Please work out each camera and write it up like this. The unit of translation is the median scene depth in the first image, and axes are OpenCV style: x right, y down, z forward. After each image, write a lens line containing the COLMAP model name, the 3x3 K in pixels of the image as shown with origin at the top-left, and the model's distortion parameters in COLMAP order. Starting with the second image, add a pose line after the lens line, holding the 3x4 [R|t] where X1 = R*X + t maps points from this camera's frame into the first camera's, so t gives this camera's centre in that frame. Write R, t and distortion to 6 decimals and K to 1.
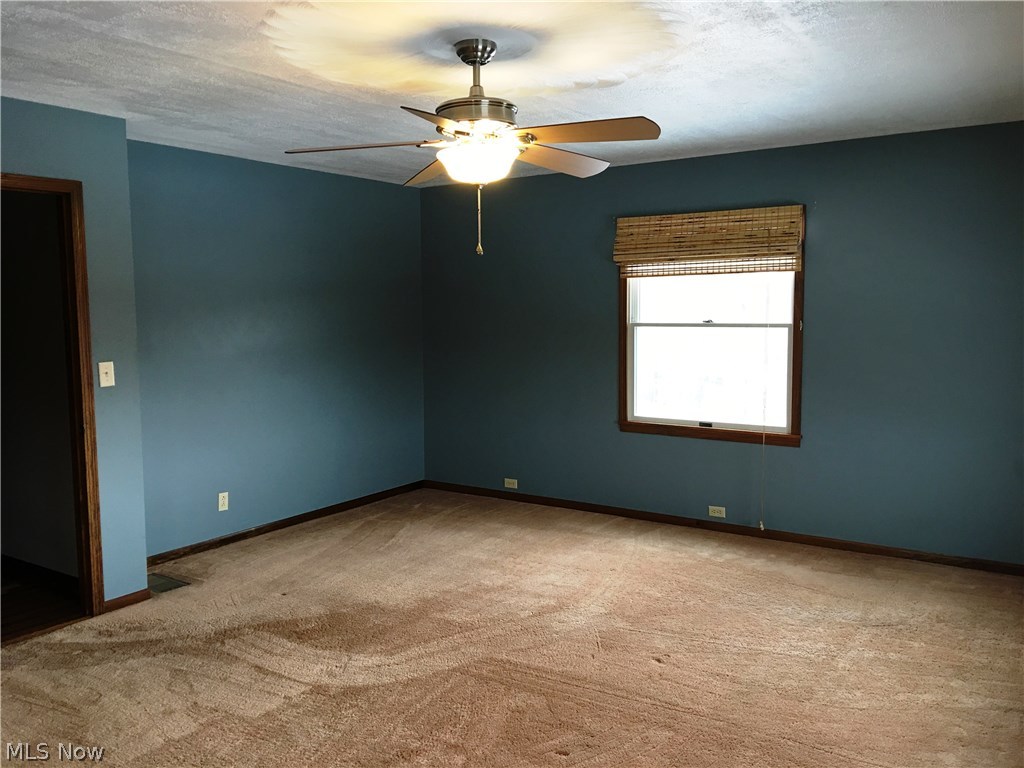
lens RADIAL K [[866.9, 0, 512.0], [0, 866.9, 384.0], [0, 0, 1]] dist [-0.001956, -0.004364]
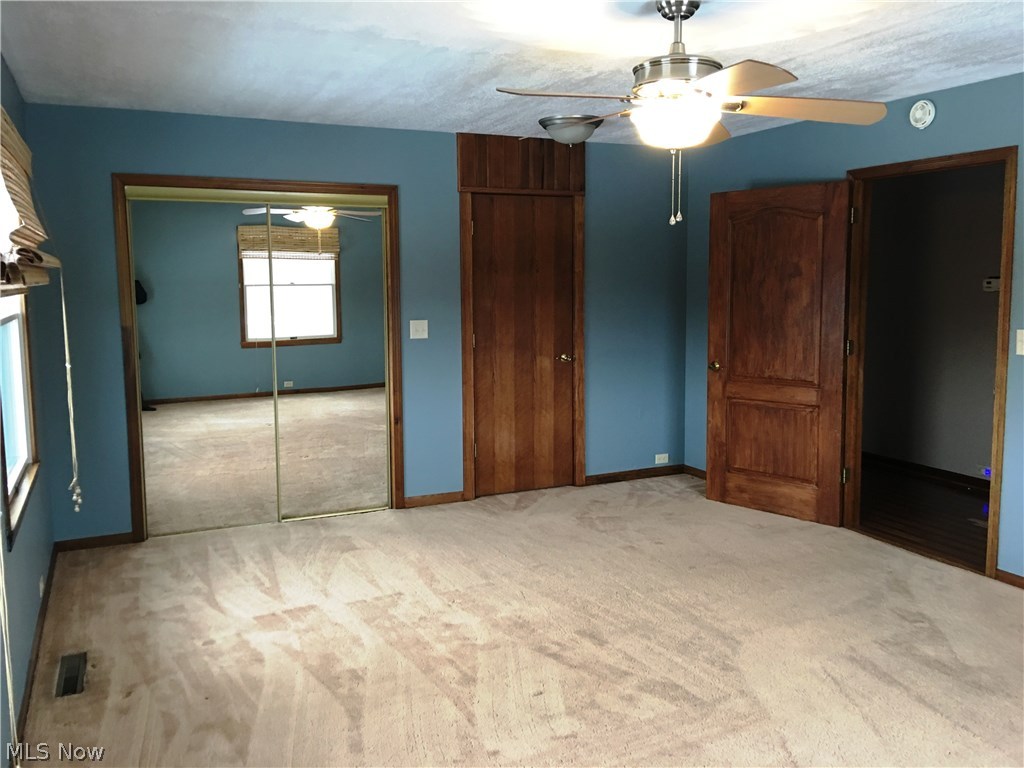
lens RADIAL K [[866.9, 0, 512.0], [0, 866.9, 384.0], [0, 0, 1]] dist [-0.001956, -0.004364]
pose [[-0.536788, 0.120174, -0.835115, 0.683081], [-0.067380, 0.980537, 0.184410, -0.110915], [0.841022, 0.155259, -0.518243, 1.086009]]
